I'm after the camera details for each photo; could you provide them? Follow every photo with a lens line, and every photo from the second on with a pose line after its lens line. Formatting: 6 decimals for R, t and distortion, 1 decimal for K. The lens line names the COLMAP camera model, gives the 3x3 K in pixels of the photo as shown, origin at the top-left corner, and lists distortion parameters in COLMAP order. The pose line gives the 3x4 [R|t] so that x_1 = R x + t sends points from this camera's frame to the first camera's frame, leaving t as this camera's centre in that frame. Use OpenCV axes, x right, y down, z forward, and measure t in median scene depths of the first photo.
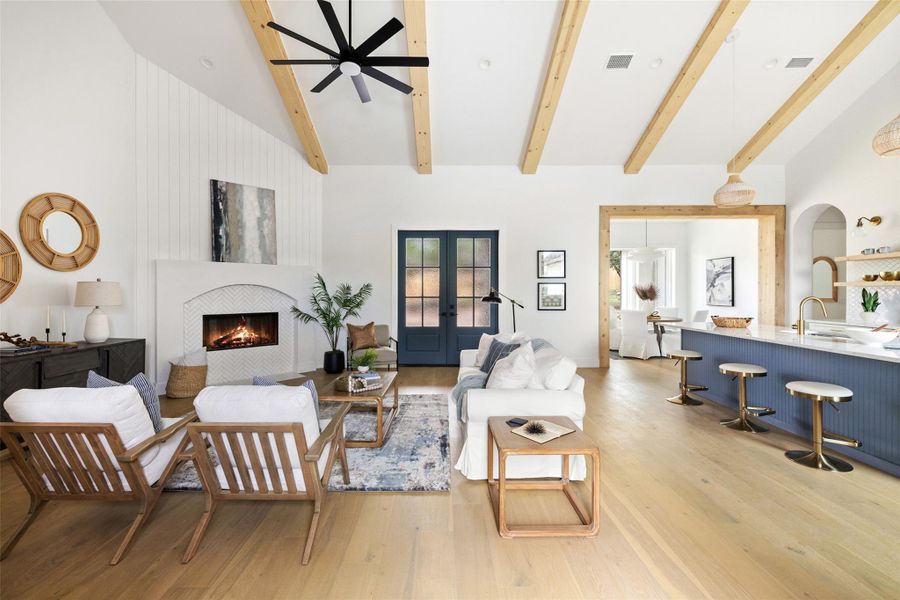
lens RADIAL K [[383.6, 0, 447.4], [0, 383.6, 294.3], [0, 0, 1]] dist [-0.002904, -0.000155]
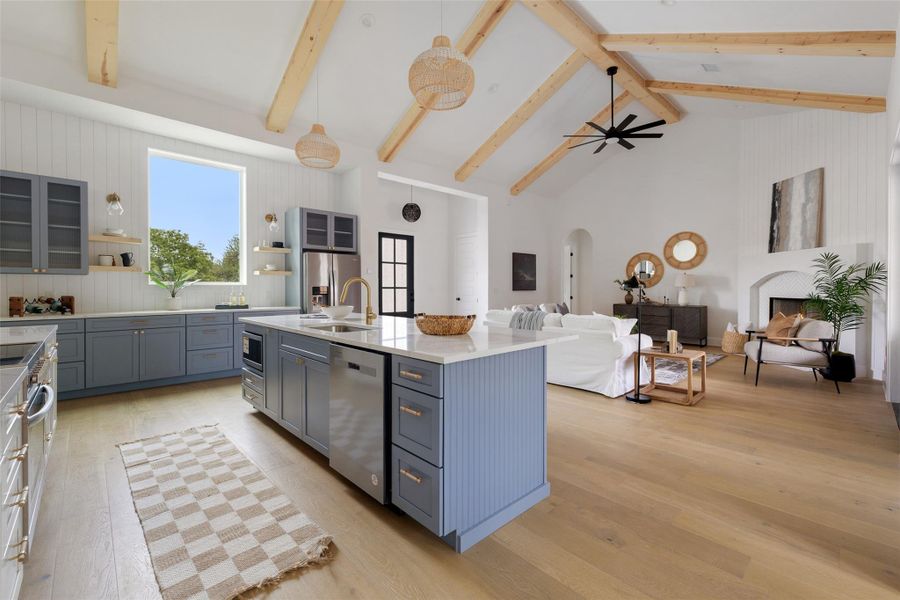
lens RADIAL K [[383.6, 0, 450.6], [0, 383.6, 293.2], [0, 0, 1]] dist [-0.002904, -0.000155]
pose [[-0.726081, 0.016236, -0.687417, 0.900549], [-0.001072, 0.999693, 0.024744, 0.010951], [0.687608, 0.018703, -0.725841, 1.133285]]
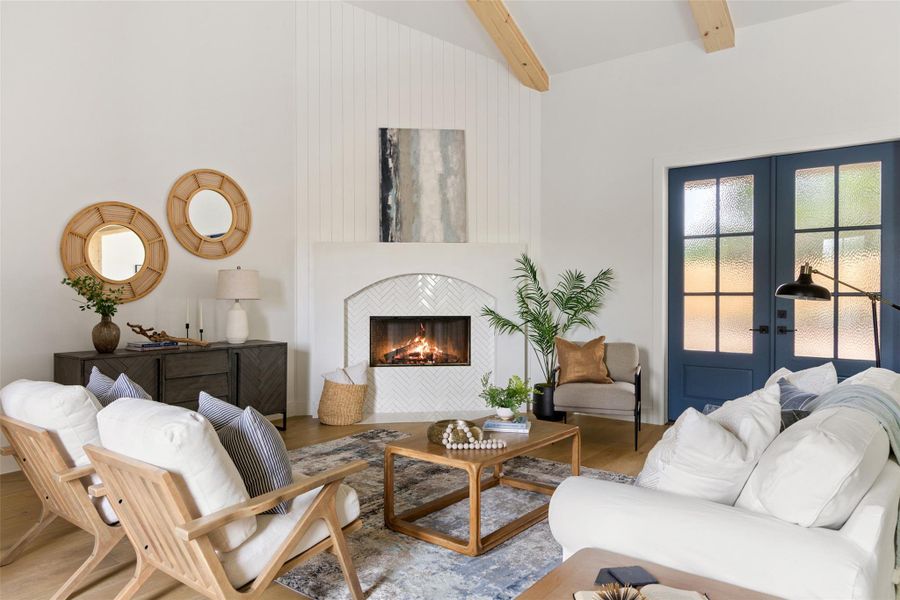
lens RADIAL K [[614.4, 0, 450.0], [0, 614.4, 297.0], [0, 0, 1]] dist [0.000794, 0.001792]
pose [[0.786495, 0.000323, -0.617596, 0.191702], [-0.004887, 0.999972, -0.005701, 0.021721], [0.617577, 0.007502, 0.786475, 0.170438]]
